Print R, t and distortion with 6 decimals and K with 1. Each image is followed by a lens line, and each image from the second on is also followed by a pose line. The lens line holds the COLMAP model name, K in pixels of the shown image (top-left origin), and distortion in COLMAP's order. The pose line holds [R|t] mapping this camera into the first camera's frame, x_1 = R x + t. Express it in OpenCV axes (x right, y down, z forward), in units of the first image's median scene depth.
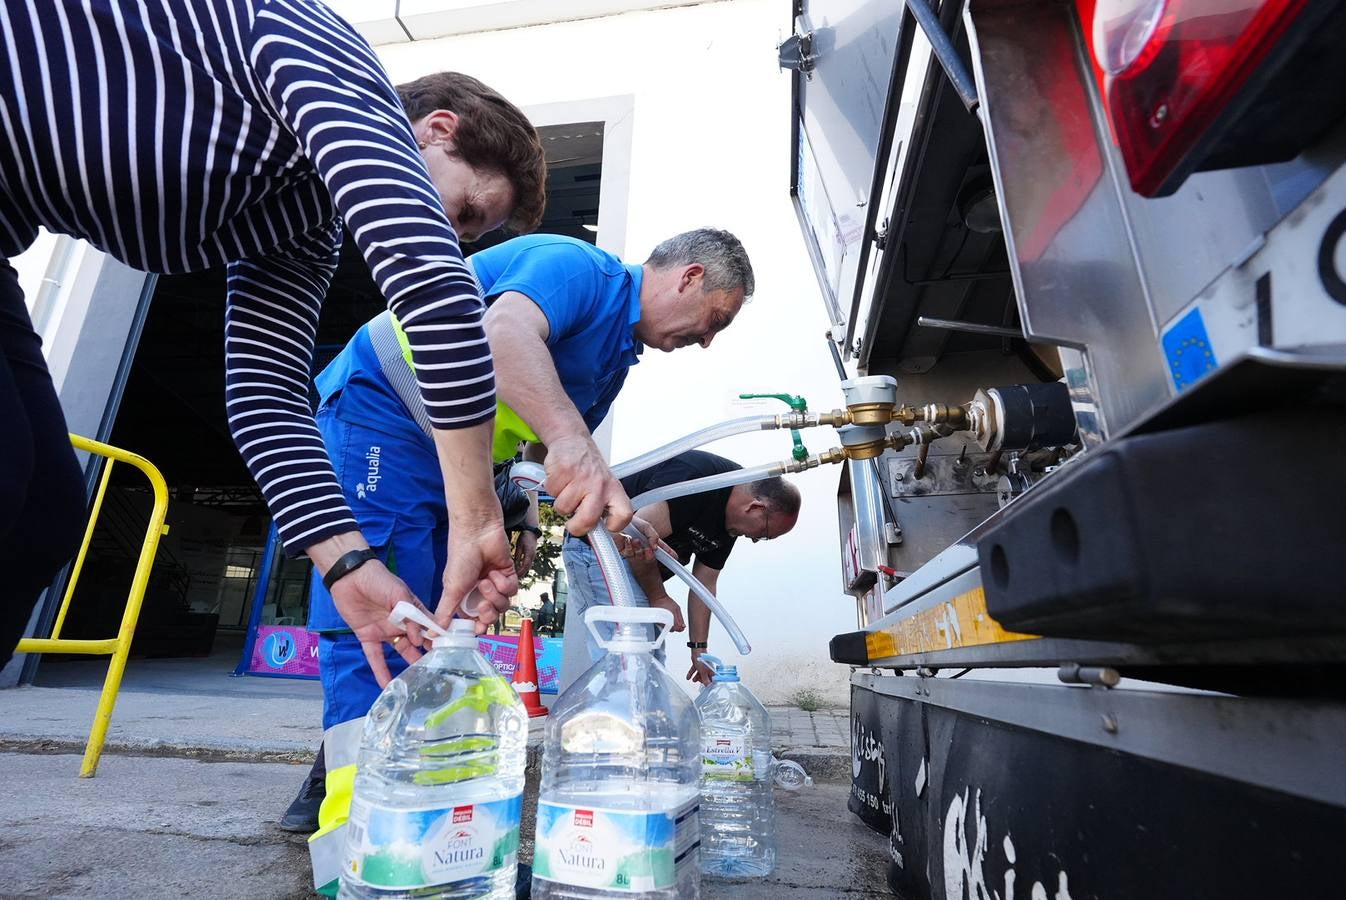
lens RADIAL K [[637.0, 0, 673.0], [0, 637.0, 450.0], [0, 0, 1]] dist [0.001855, 0.000587]
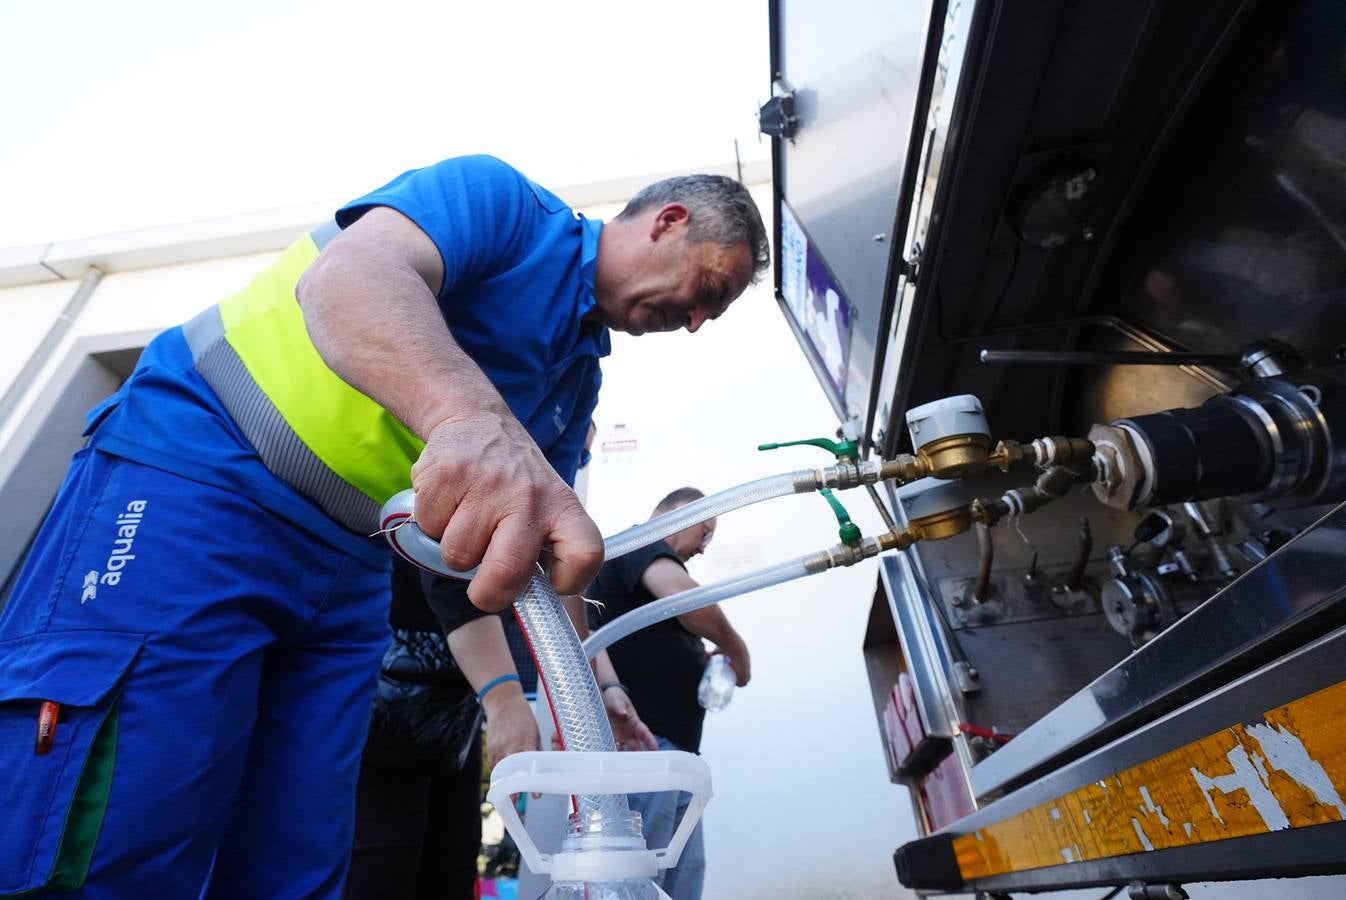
lens RADIAL K [[637.0, 0, 673.0], [0, 637.0, 450.0], [0, 0, 1]] dist [0.001855, 0.000587]
pose [[0.998332, -0.037649, 0.043763, -0.013223], [0.048730, 0.956036, -0.289173, 0.088992], [-0.030952, 0.290823, 0.956276, 0.277316]]
